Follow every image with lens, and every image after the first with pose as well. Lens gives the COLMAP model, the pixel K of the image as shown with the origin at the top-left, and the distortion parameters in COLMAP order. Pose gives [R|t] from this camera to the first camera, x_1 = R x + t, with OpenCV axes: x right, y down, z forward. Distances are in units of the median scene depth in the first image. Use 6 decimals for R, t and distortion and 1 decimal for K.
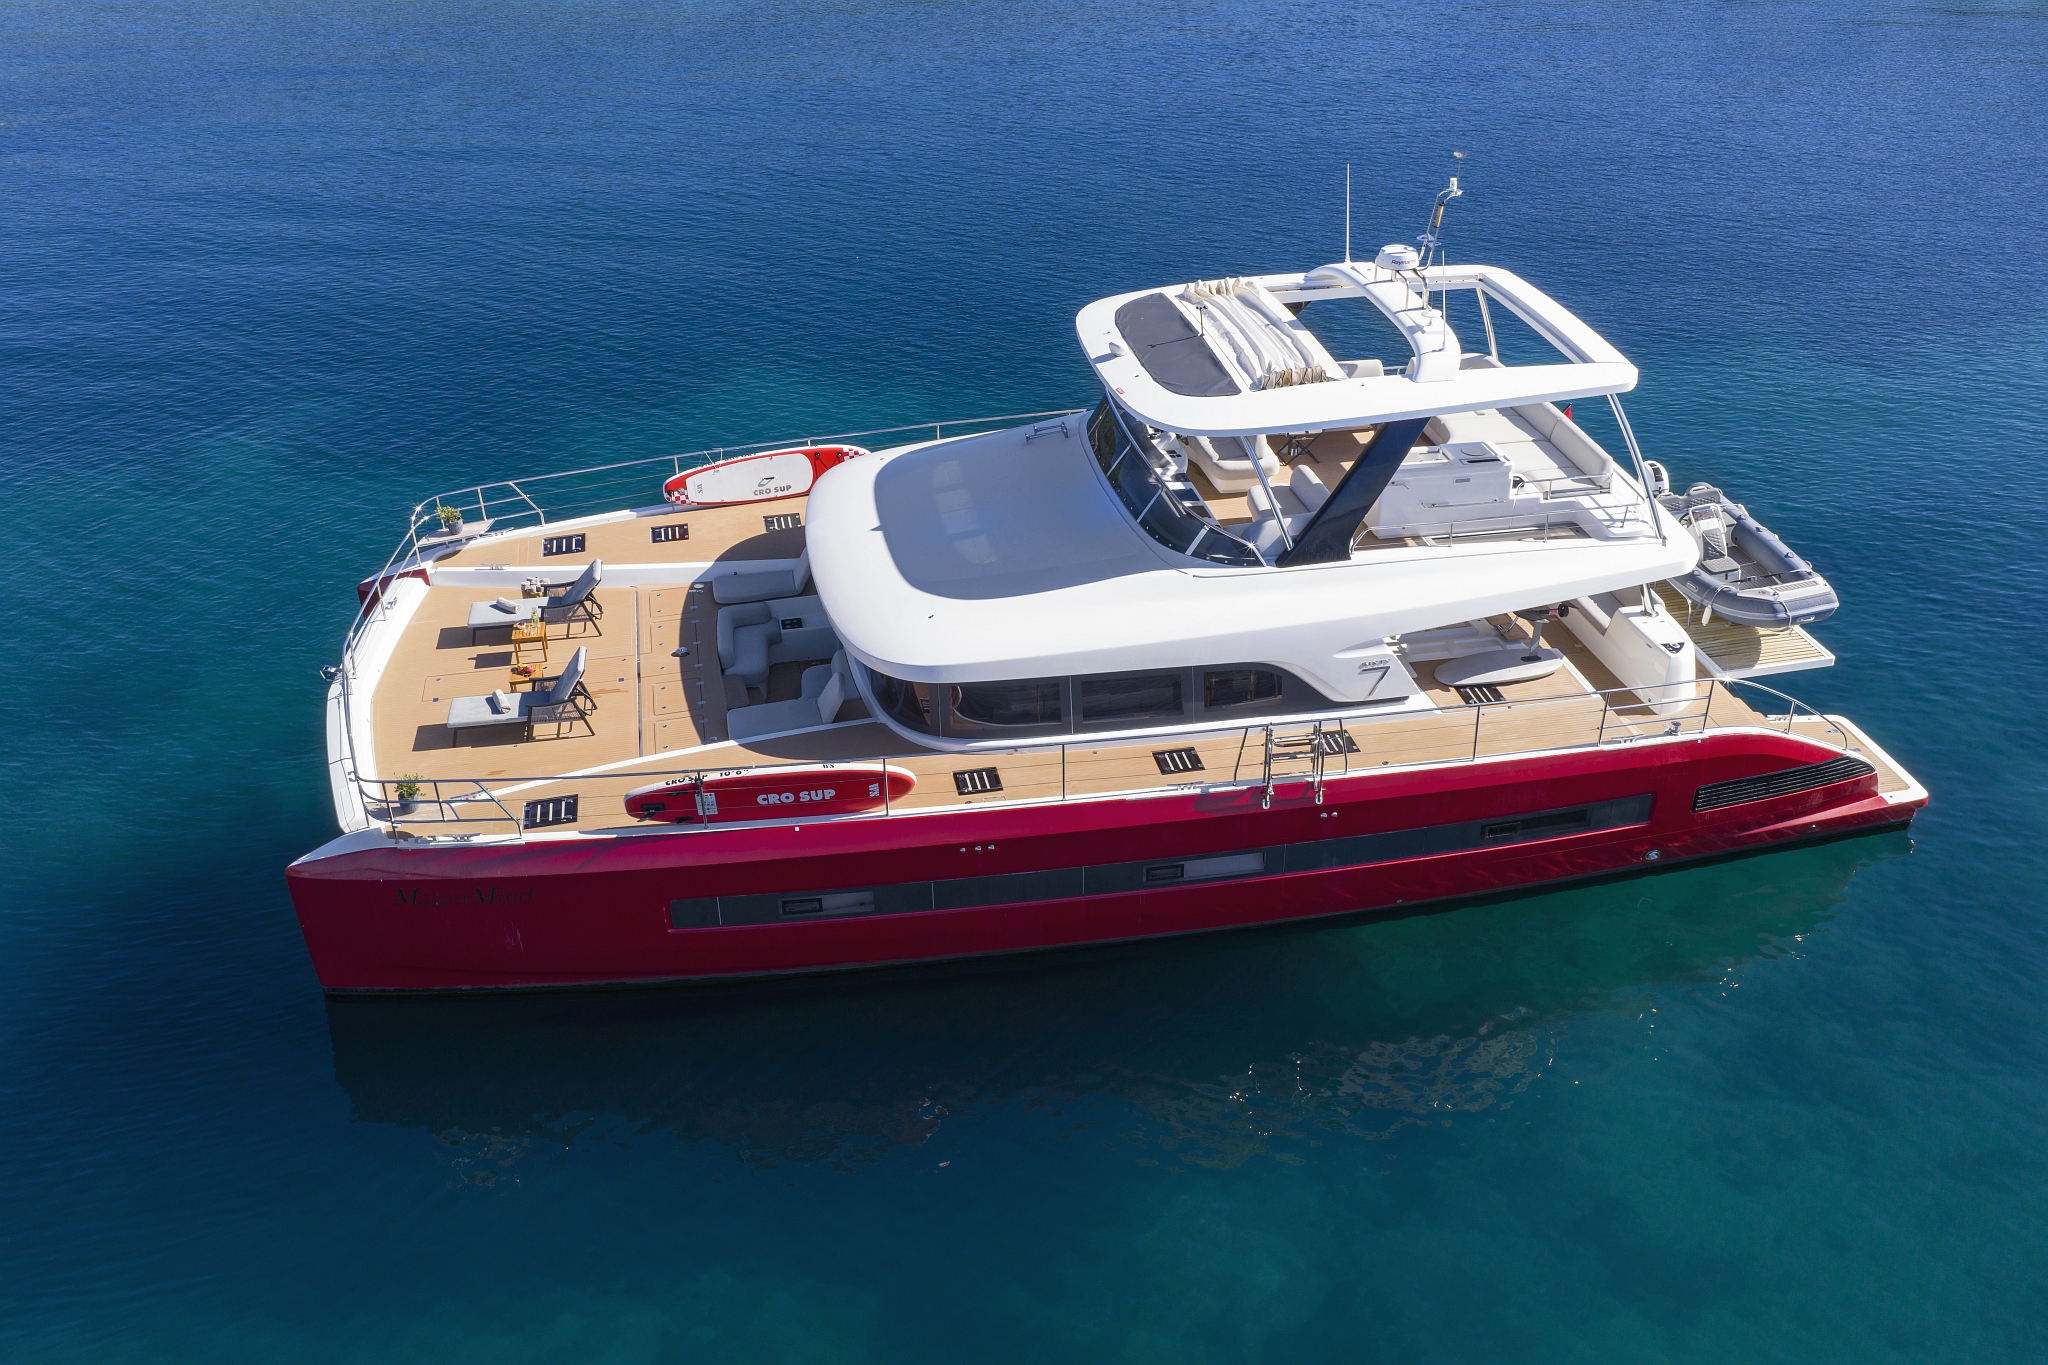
lens RADIAL K [[1697.0, 0, 1028.2], [0, 1697.0, 664.3], [0, 0, 1]] dist [0.036590, 0.000307]
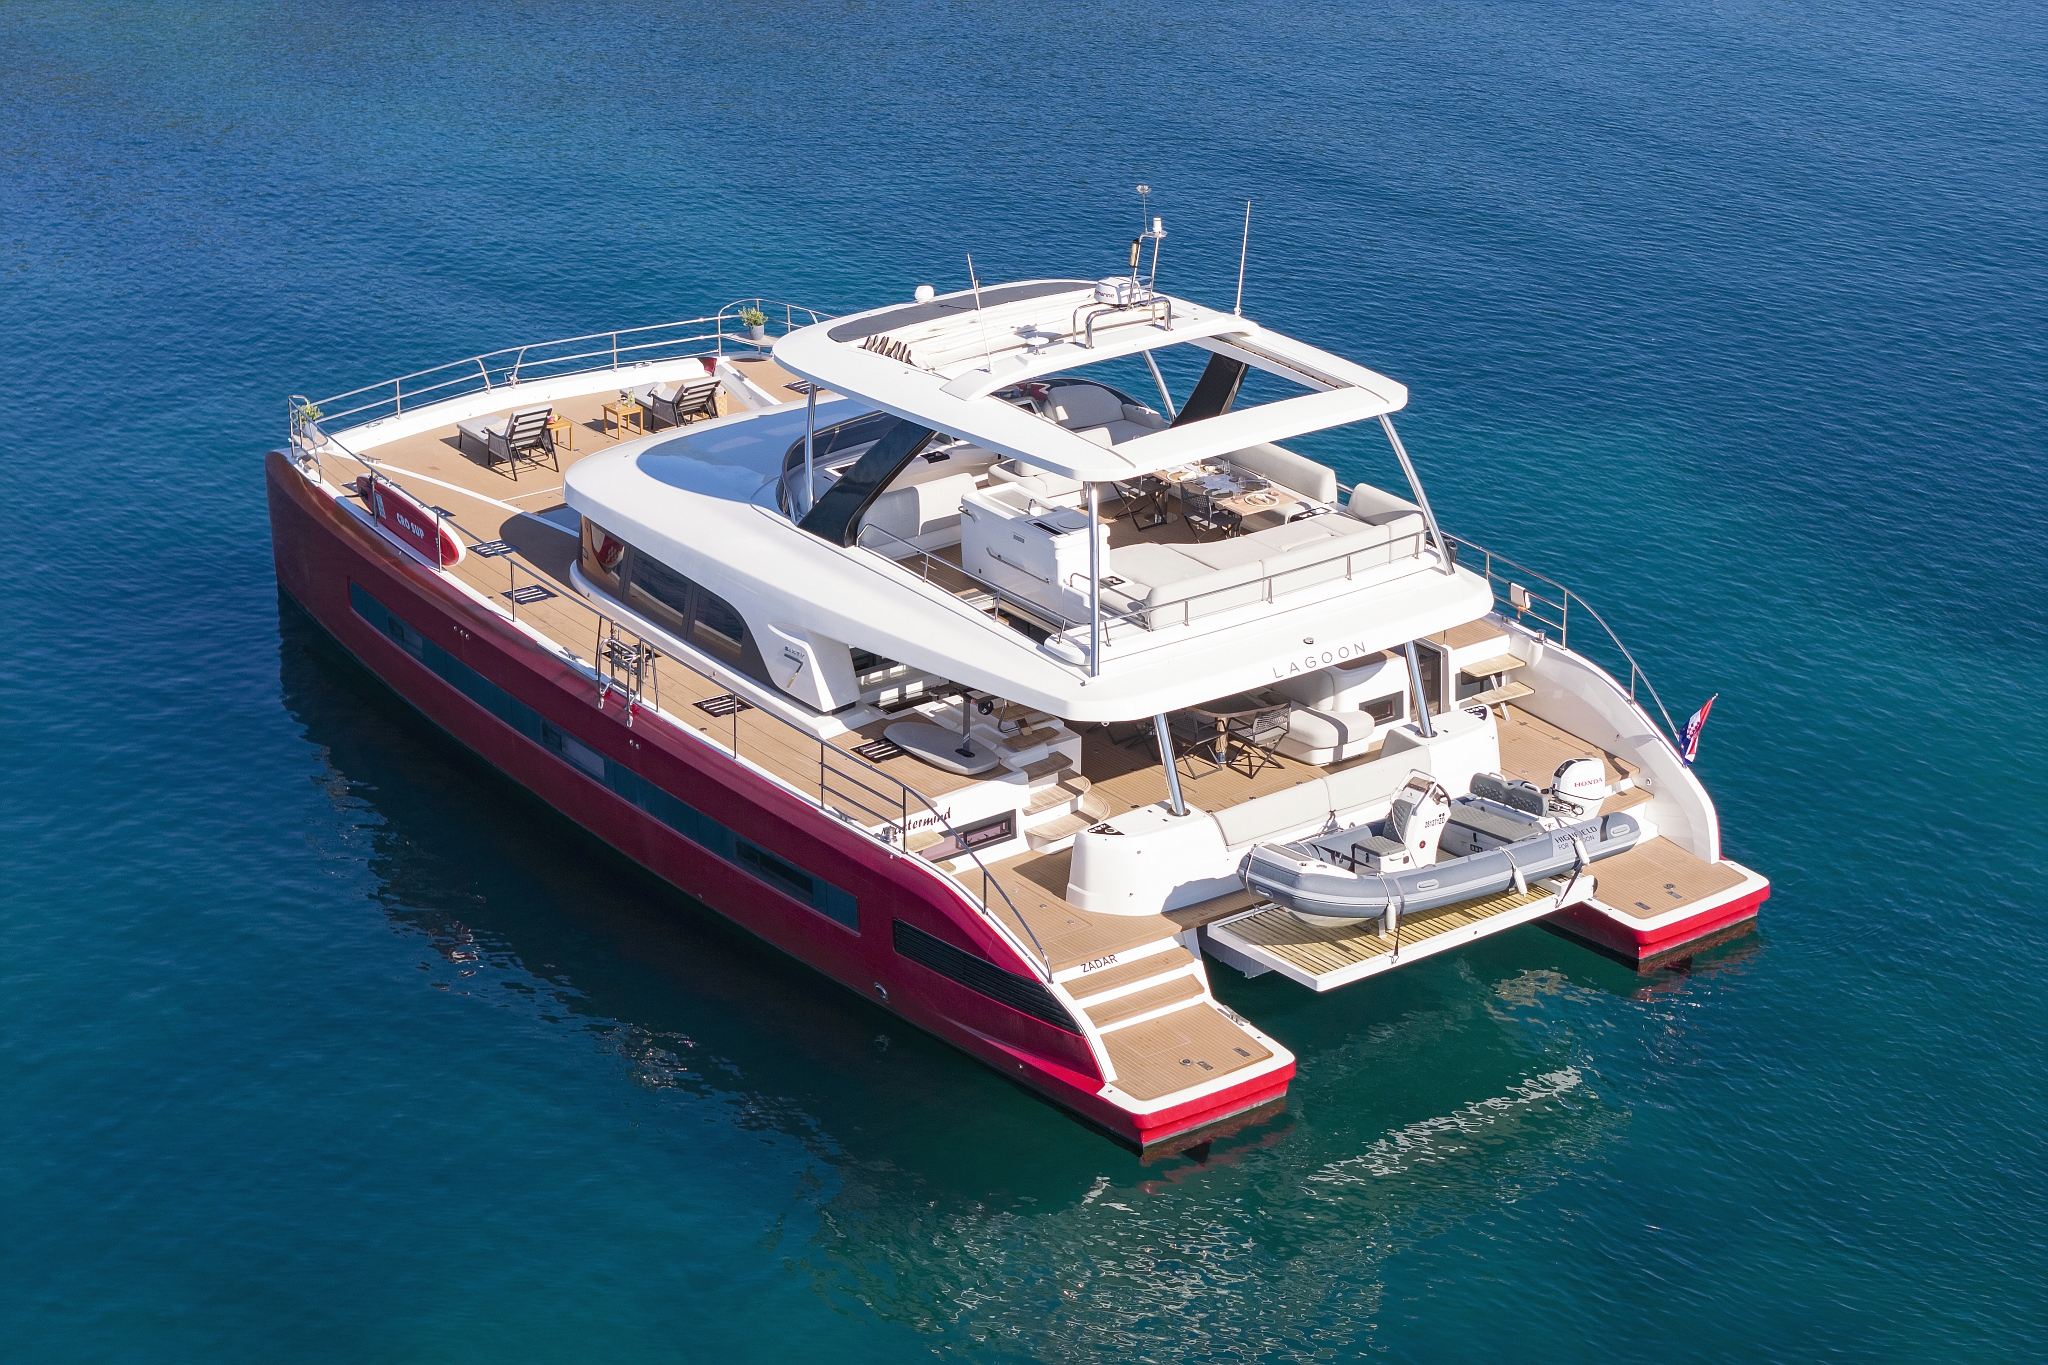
lens RADIAL K [[3977.8, 0, 1024.0], [0, 3977.8, 682.5], [0, 0, 1]] dist [-0.119951, -0.156582]
pose [[0.434597, 0.345225, -0.831832, 2.102052], [-0.455783, 0.880916, 0.127469, -0.325534], [0.776780, 0.323737, 0.540192, -0.061454]]
